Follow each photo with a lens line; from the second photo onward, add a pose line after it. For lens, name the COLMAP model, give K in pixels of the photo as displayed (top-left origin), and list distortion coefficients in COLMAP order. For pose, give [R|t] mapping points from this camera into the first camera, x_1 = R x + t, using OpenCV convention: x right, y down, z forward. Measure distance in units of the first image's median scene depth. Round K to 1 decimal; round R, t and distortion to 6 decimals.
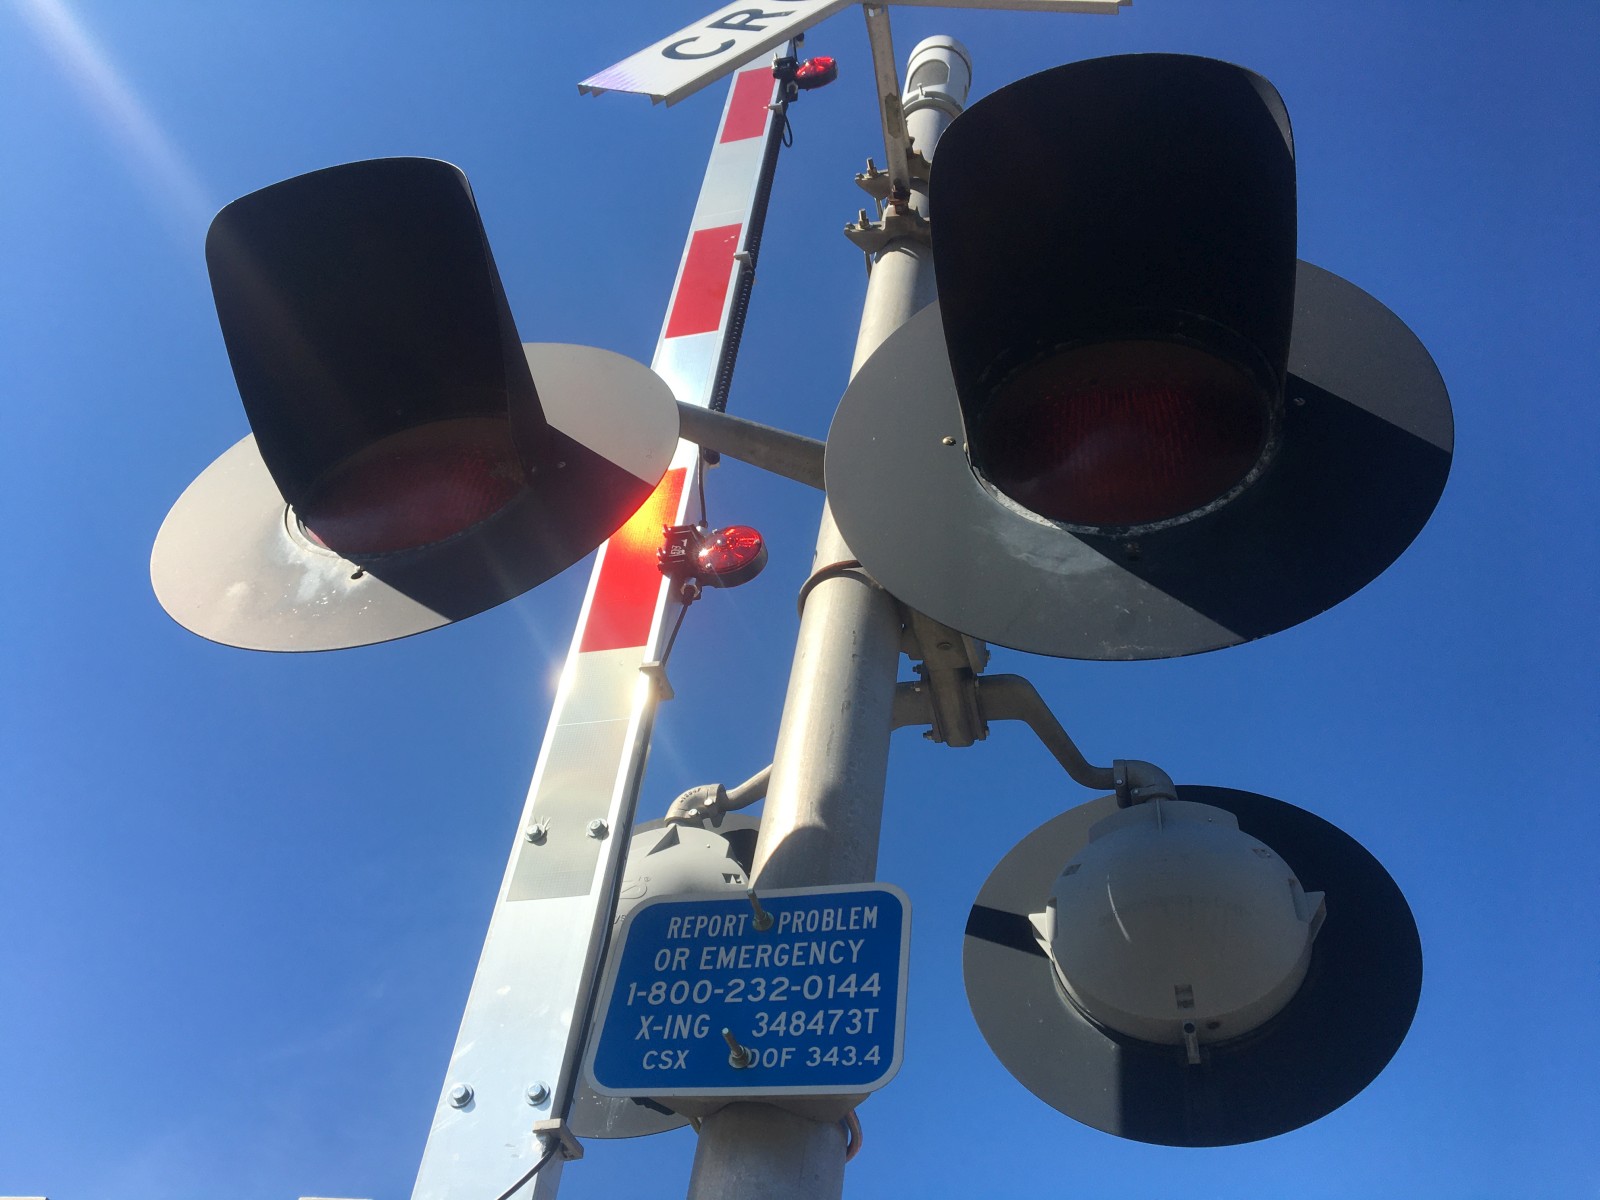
lens RADIAL K [[1337.2, 0, 776.7], [0, 1337.2, 601.4], [0, 0, 1]] dist [0.064290, -0.087570]
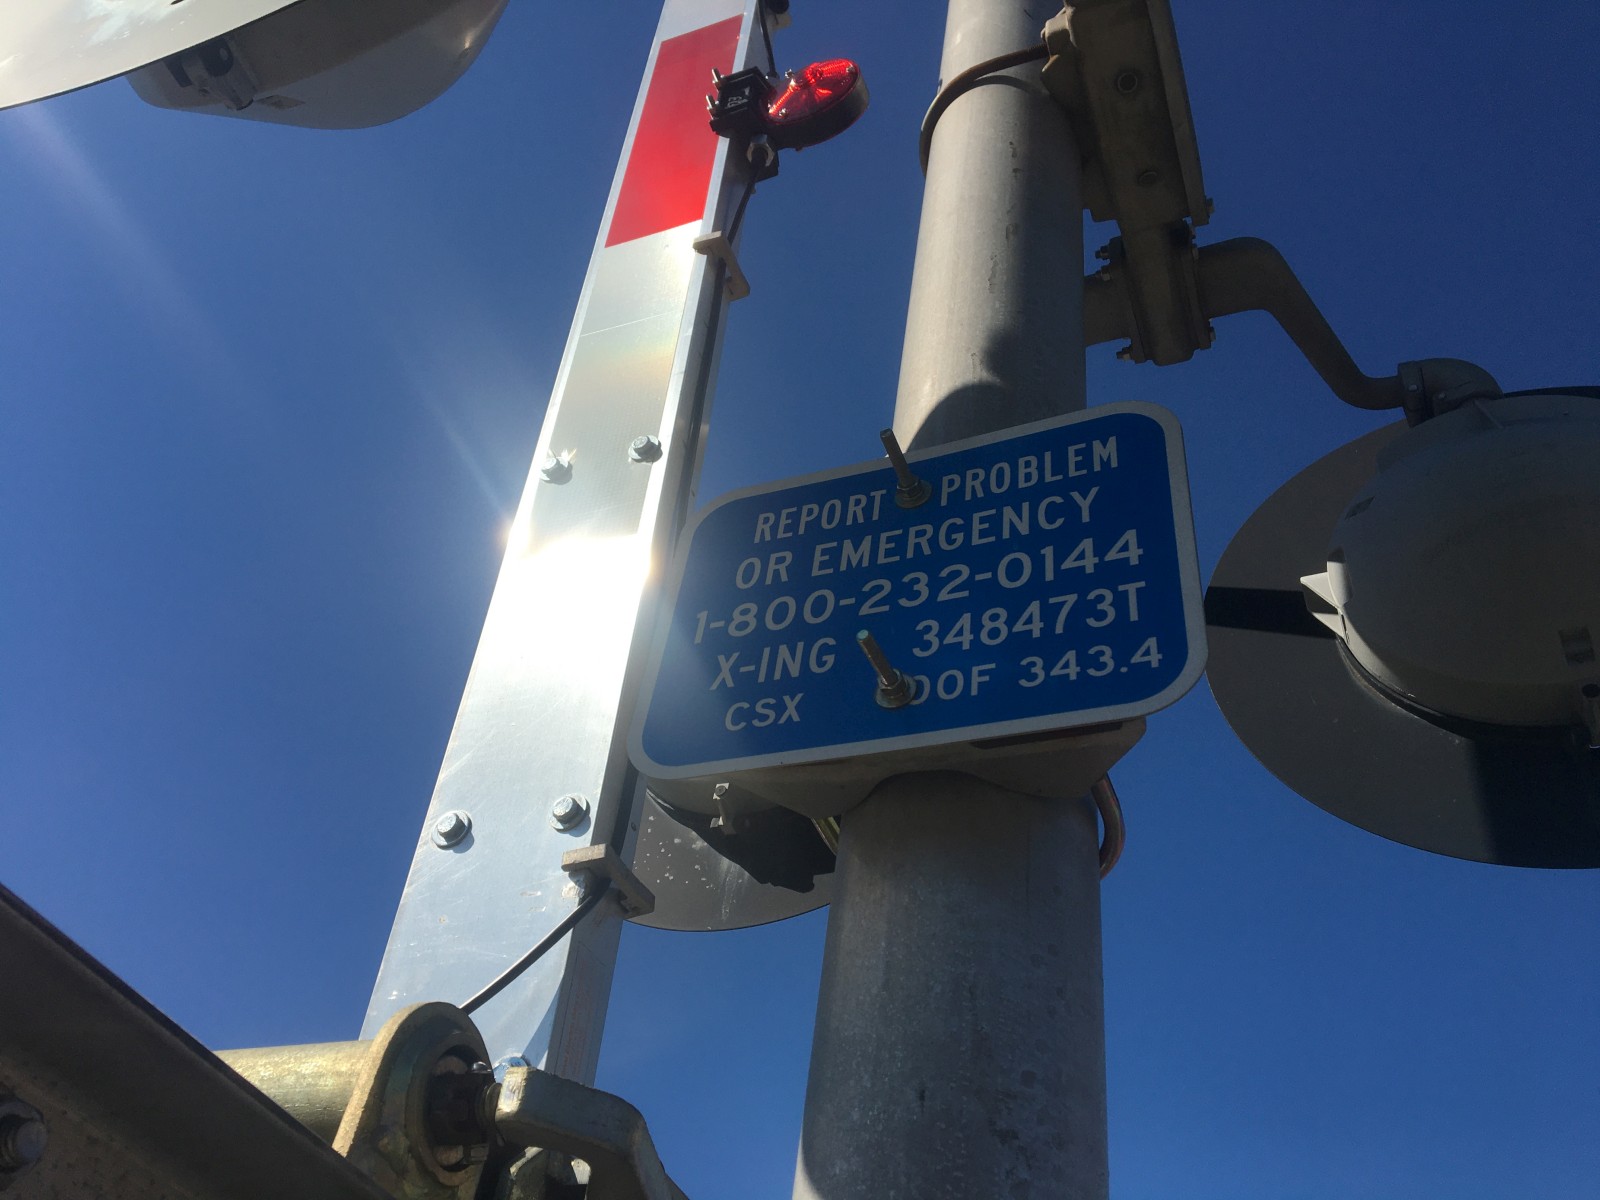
lens RADIAL K [[1324.7, 0, 776.6], [0, 1324.7, 597.4], [0, 0, 1]] dist [0.099606, -0.156446]
pose [[0.991075, -0.094435, -0.094083, -0.019560], [0.101398, 0.992222, 0.072203, 0.243362], [0.086533, -0.081099, 0.992943, 0.434996]]
